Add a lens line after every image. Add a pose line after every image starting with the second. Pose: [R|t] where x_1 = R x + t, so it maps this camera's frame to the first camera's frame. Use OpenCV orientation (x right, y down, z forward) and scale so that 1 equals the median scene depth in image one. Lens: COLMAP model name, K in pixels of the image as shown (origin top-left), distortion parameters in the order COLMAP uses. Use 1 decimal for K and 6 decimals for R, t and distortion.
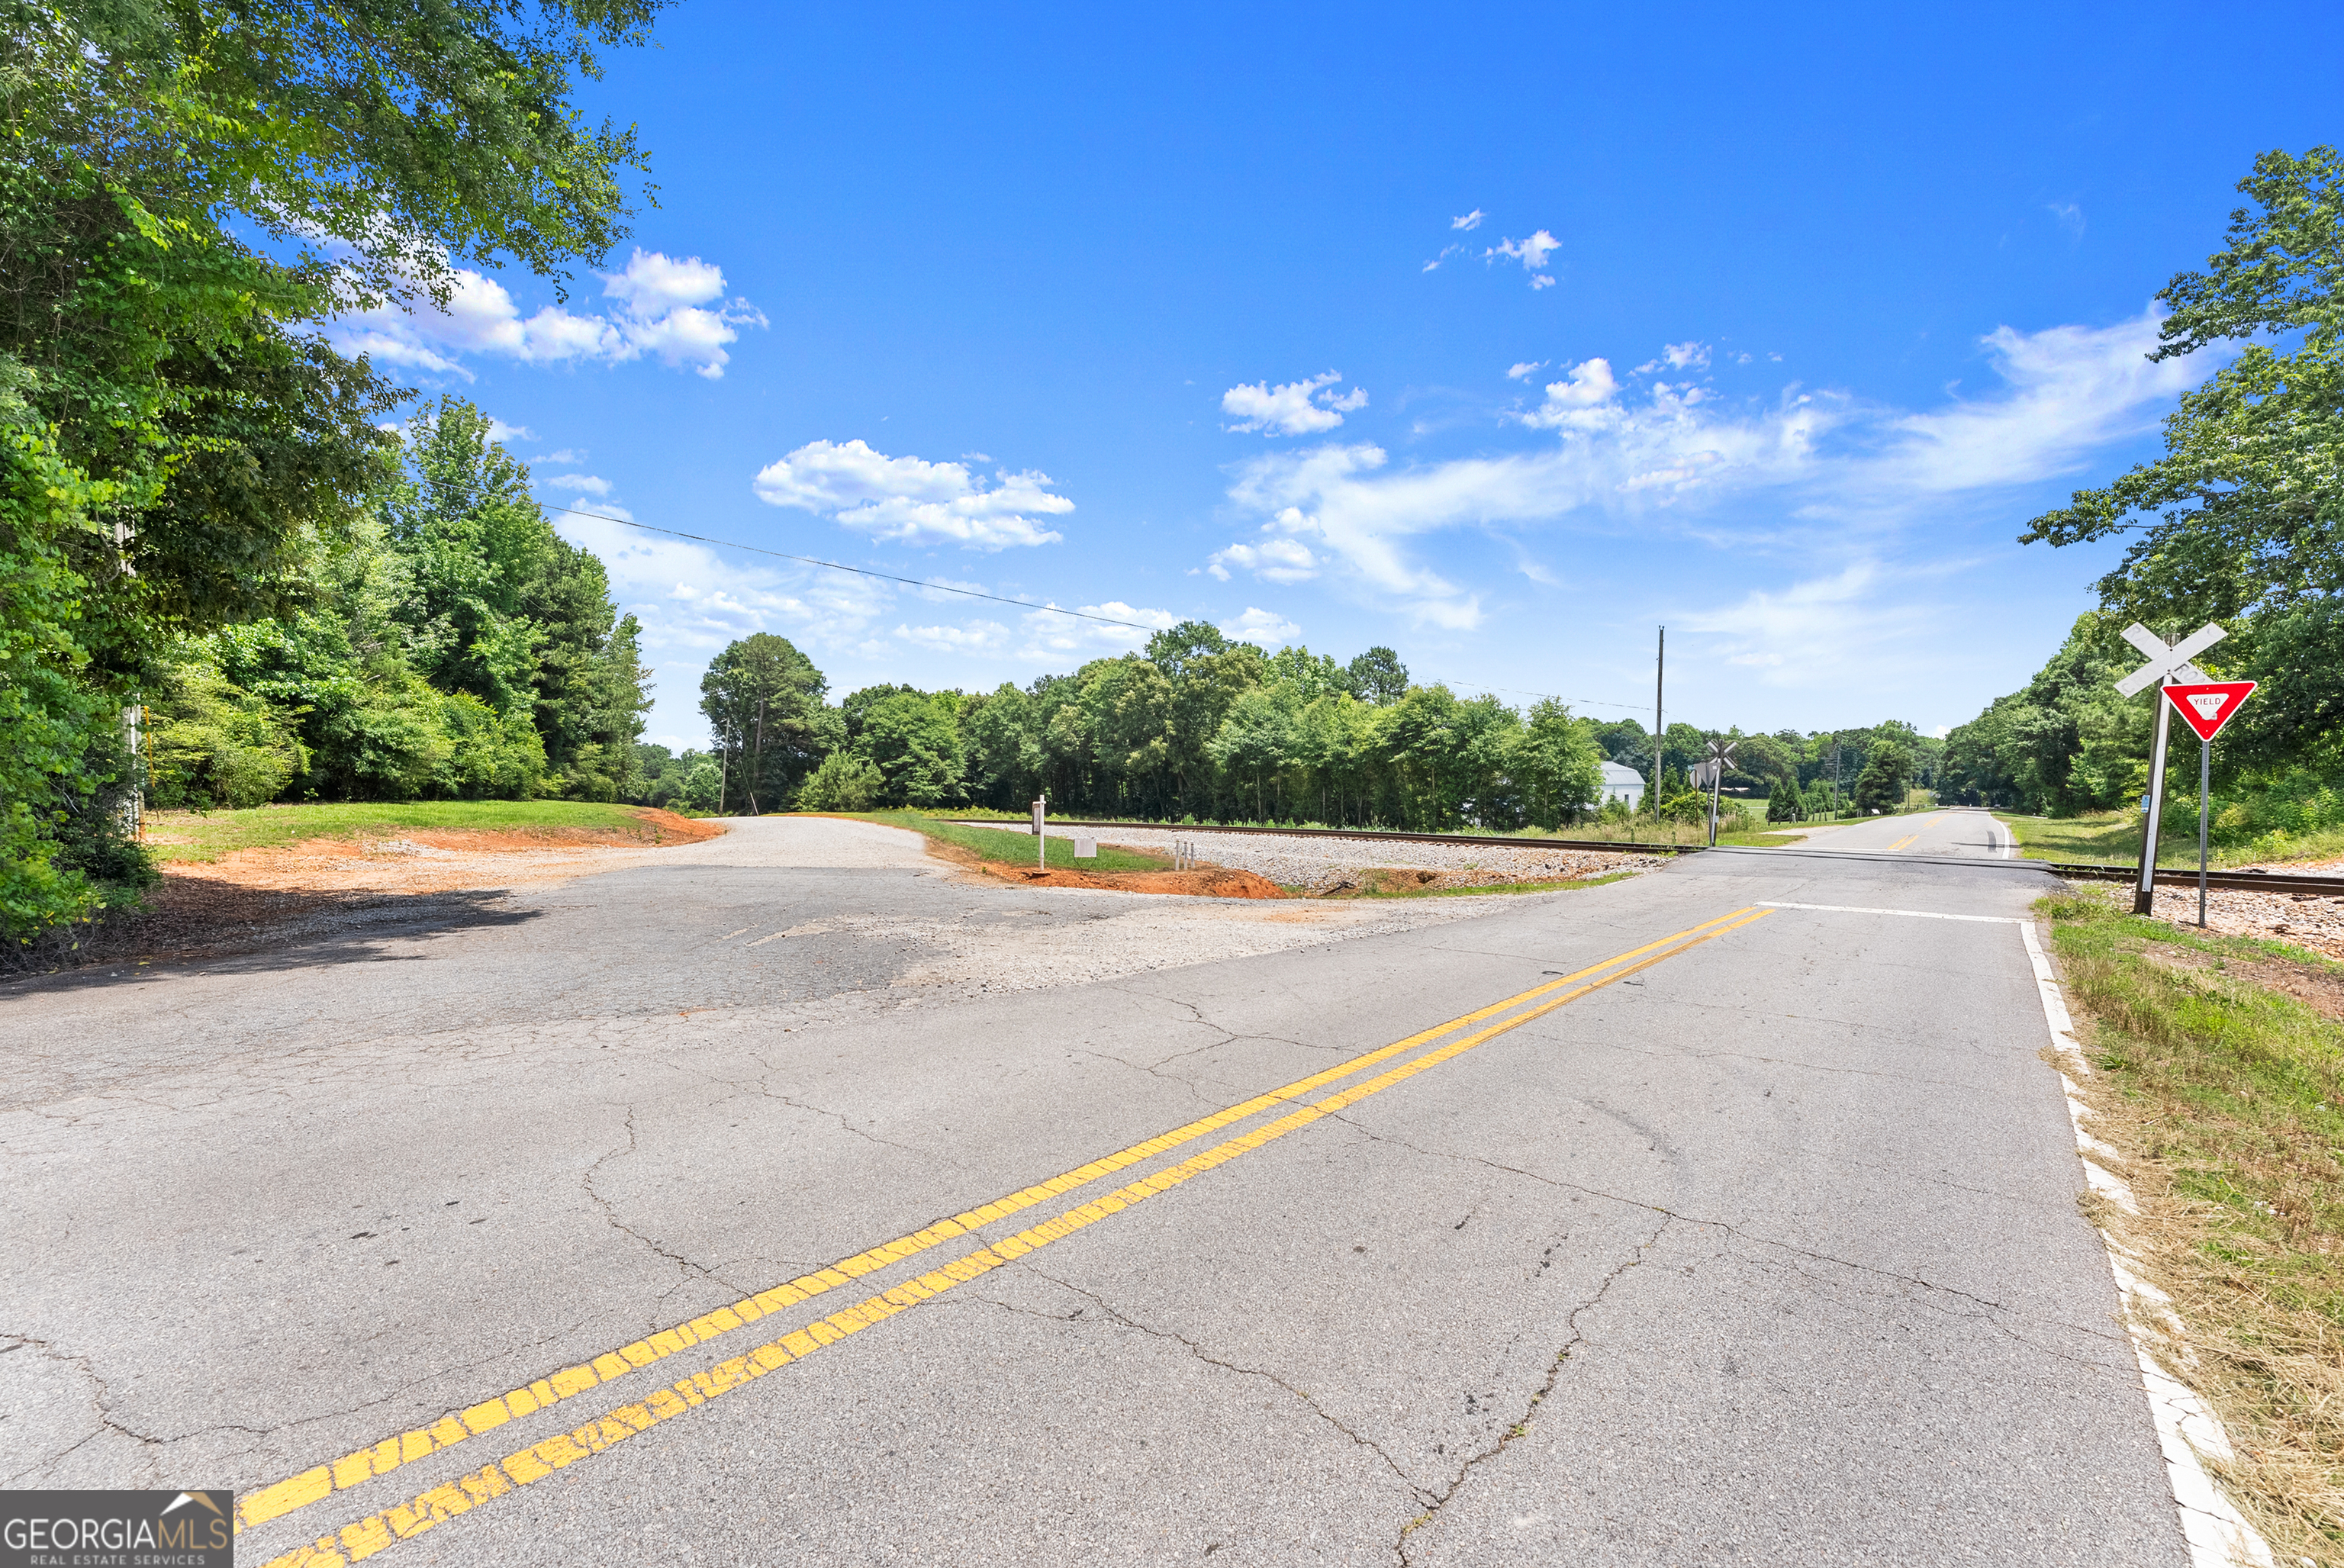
lens RADIAL K [[955.9, 0, 1172.0], [0, 955.9, 784.0], [0, 0, 1]] dist [-0.001490, 0.000058]
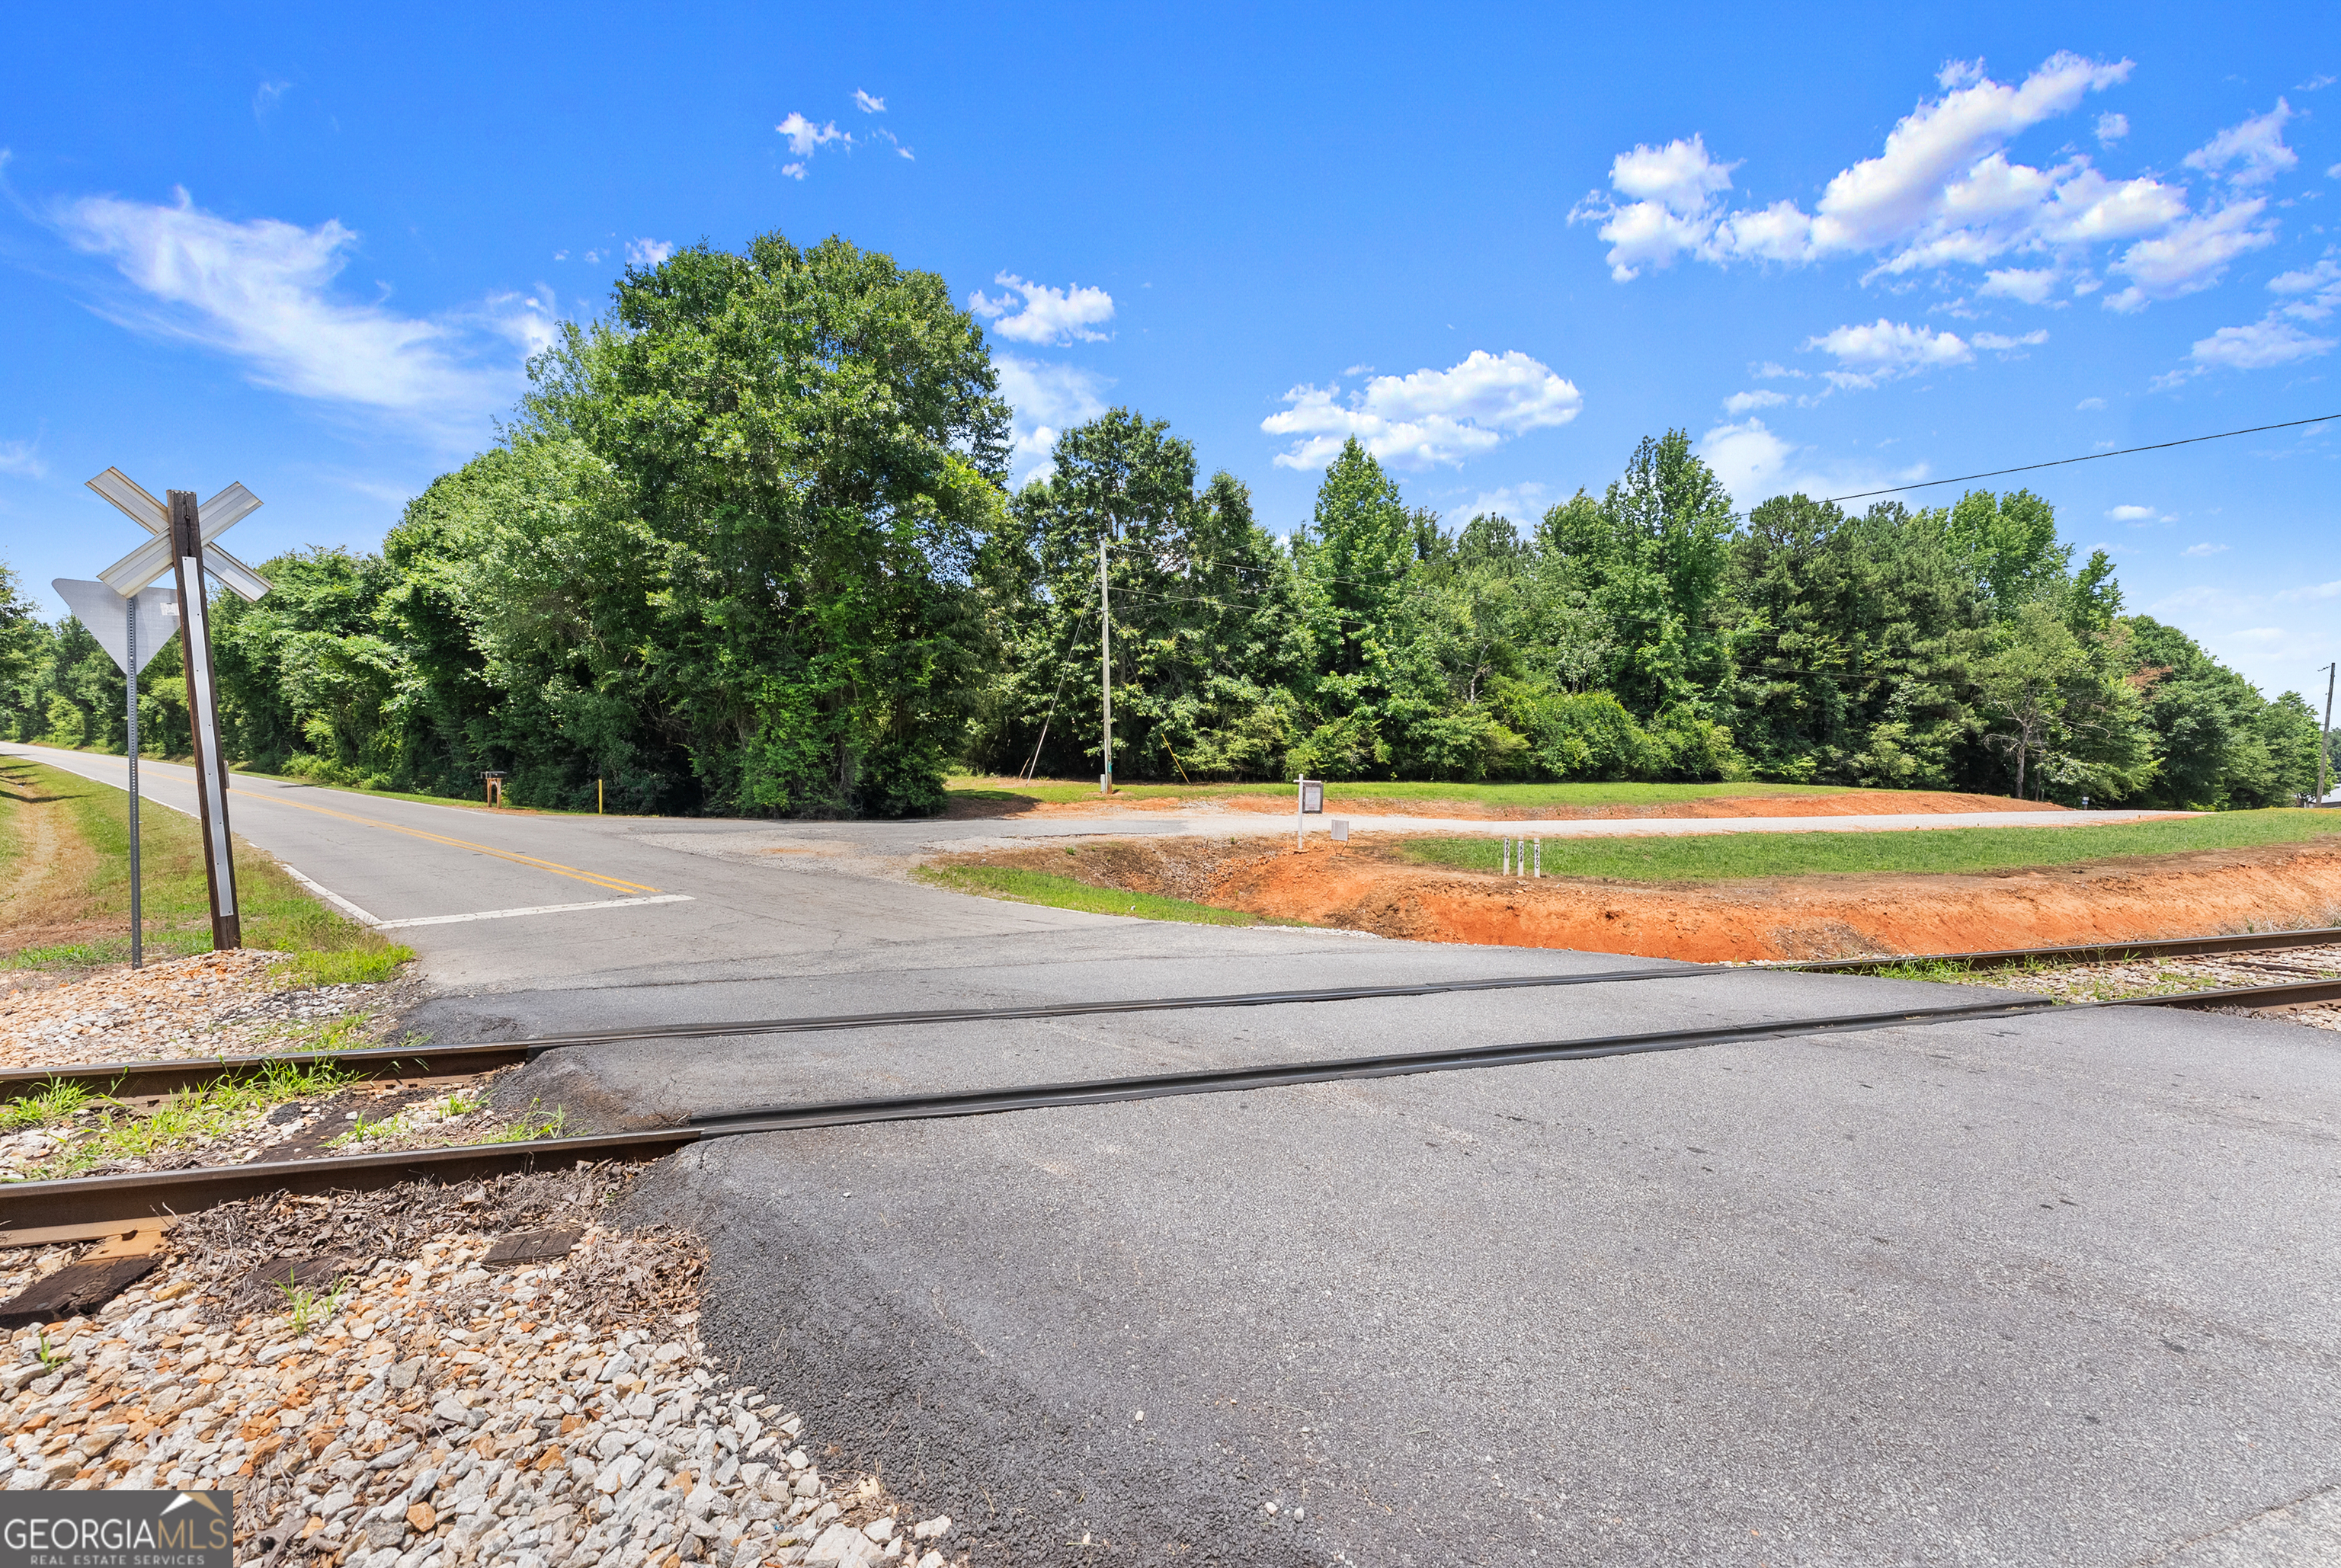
lens RADIAL K [[954.6, 0, 1170.5], [0, 954.6, 784.0], [0, 0, 1]] dist [-0.001490, 0.000058]
pose [[-0.030669, 0.006750, -0.999507, 0.630222], [0.006740, 0.999956, 0.006546, 0.010162], [0.999507, -0.006536, -0.030713, 0.642625]]
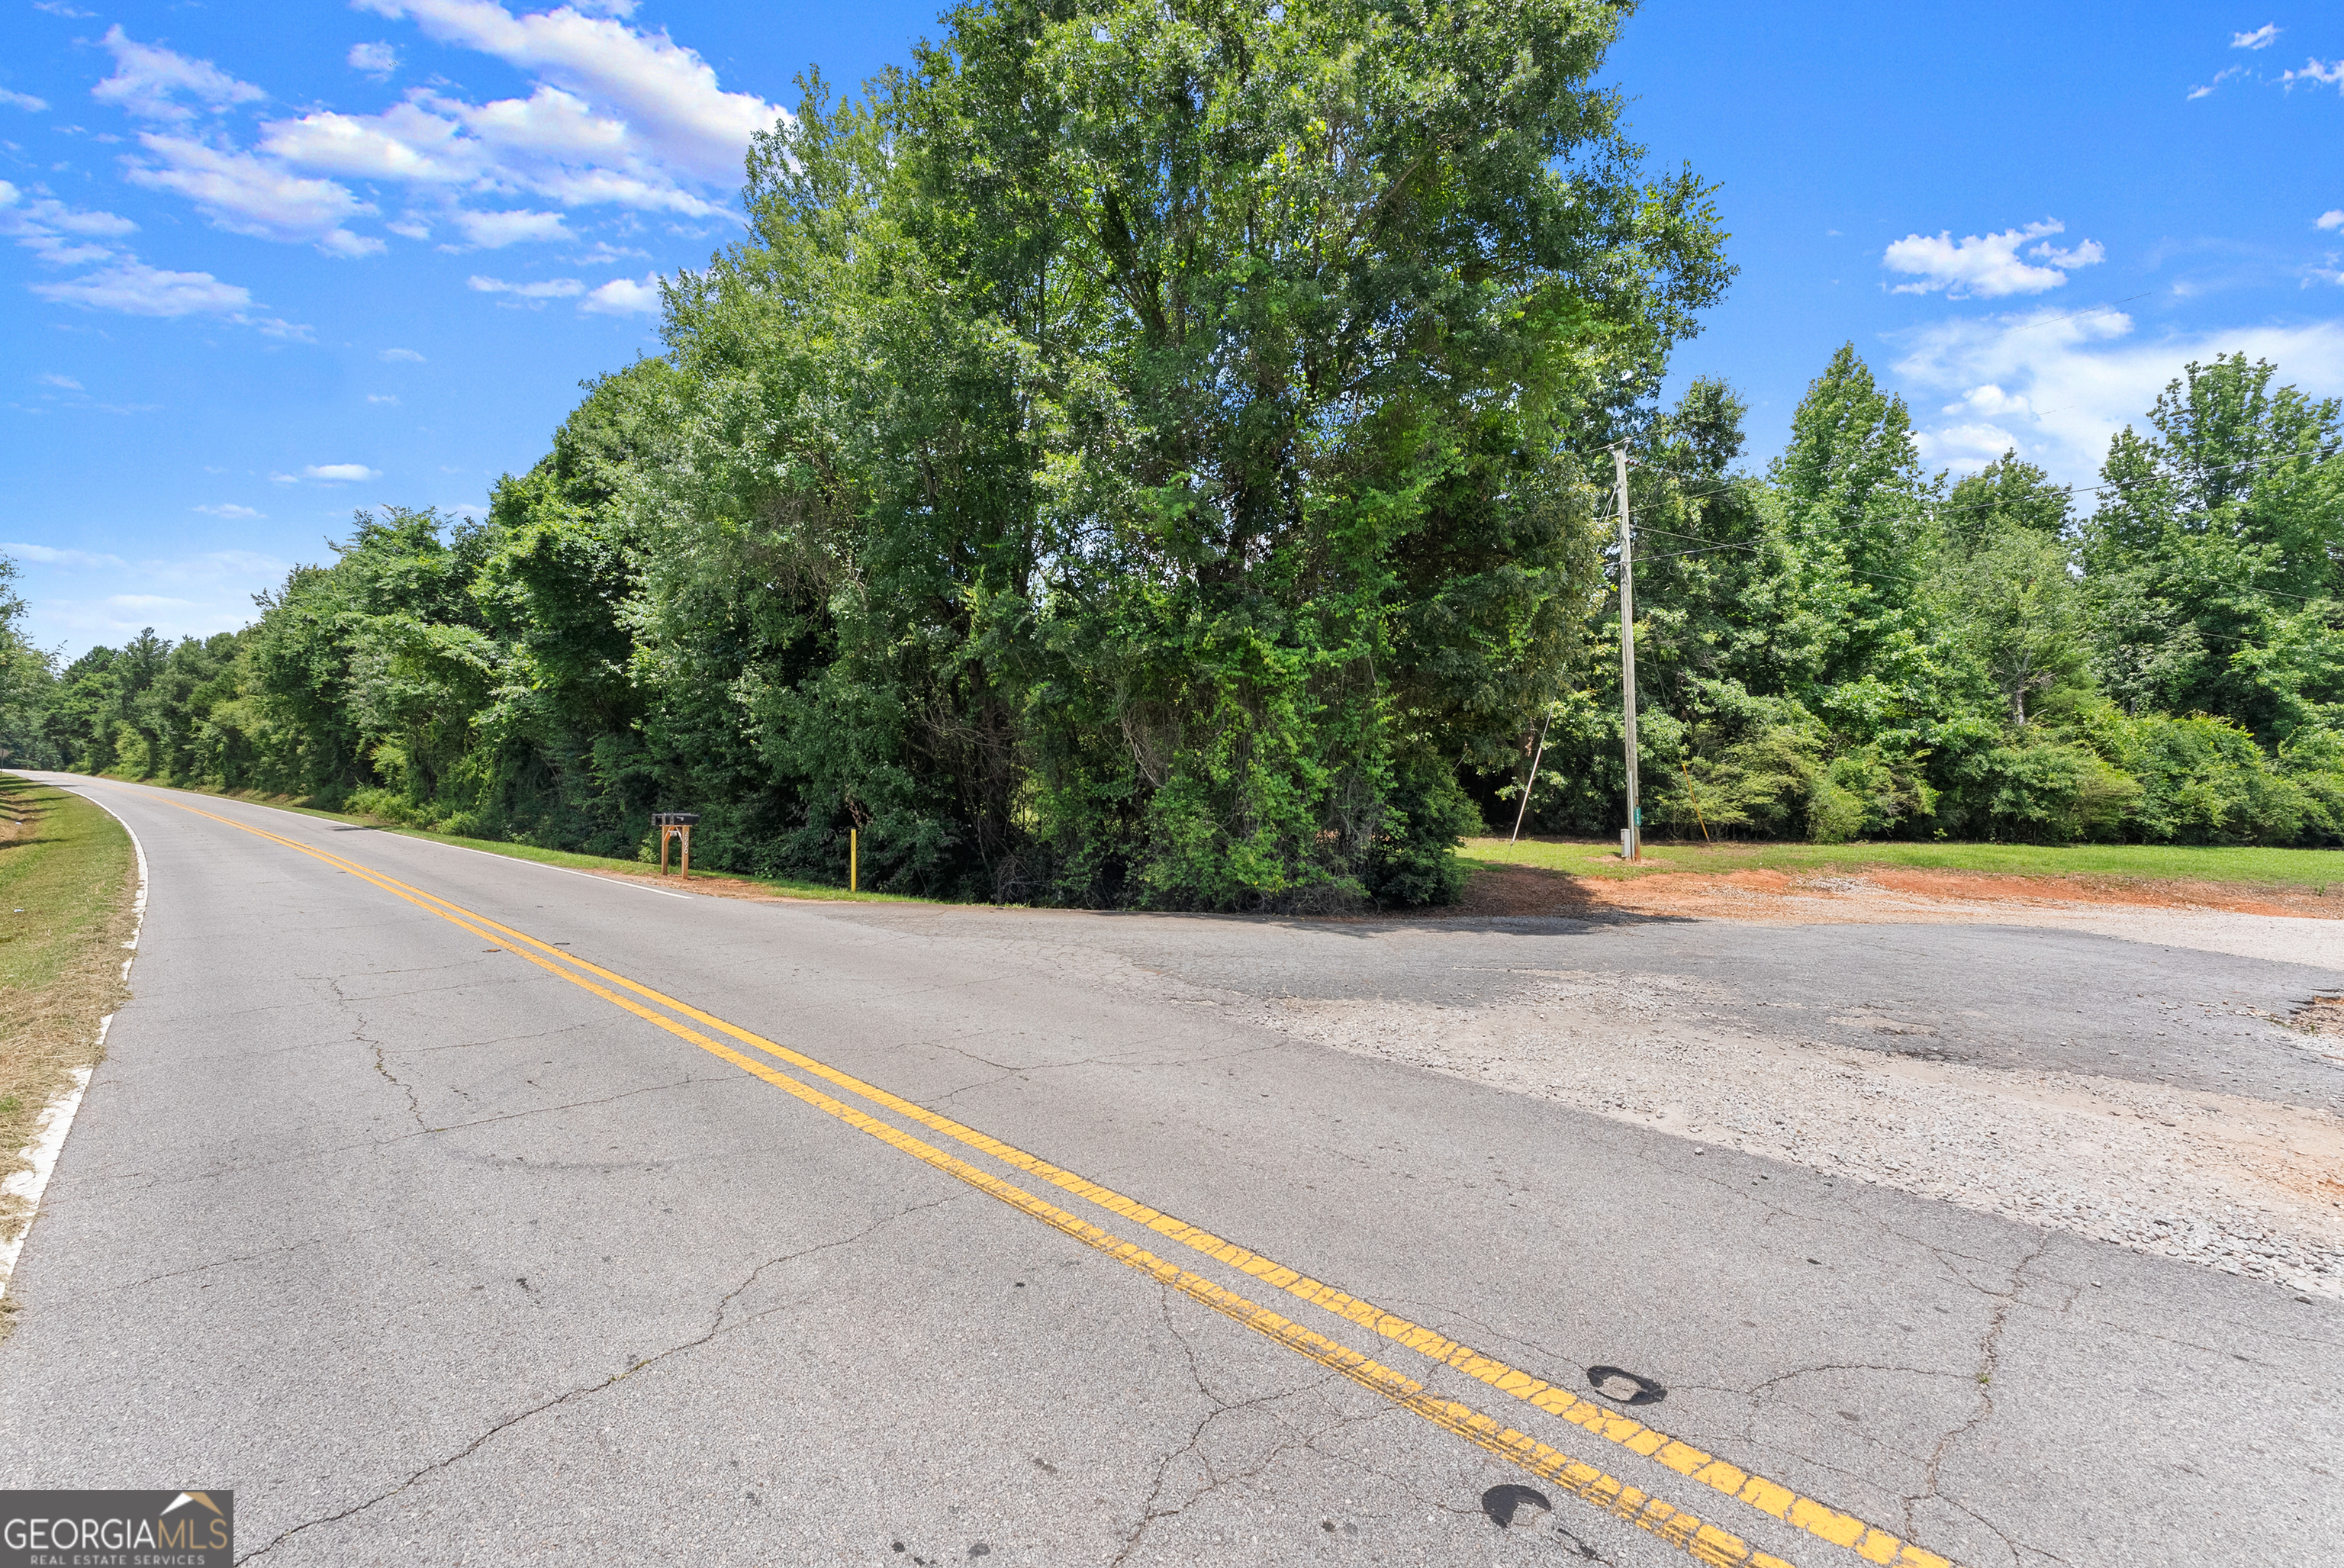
lens RADIAL K [[955.1, 0, 1165.5], [0, 955.1, 788.0], [0, 0, 1]] dist [-0.002737, 0.000048]
pose [[-0.075725, -0.037729, -0.996415, 0.186376], [-0.005078, 0.999286, -0.037451, 0.003382], [0.997116, 0.002223, -0.075862, 0.223160]]
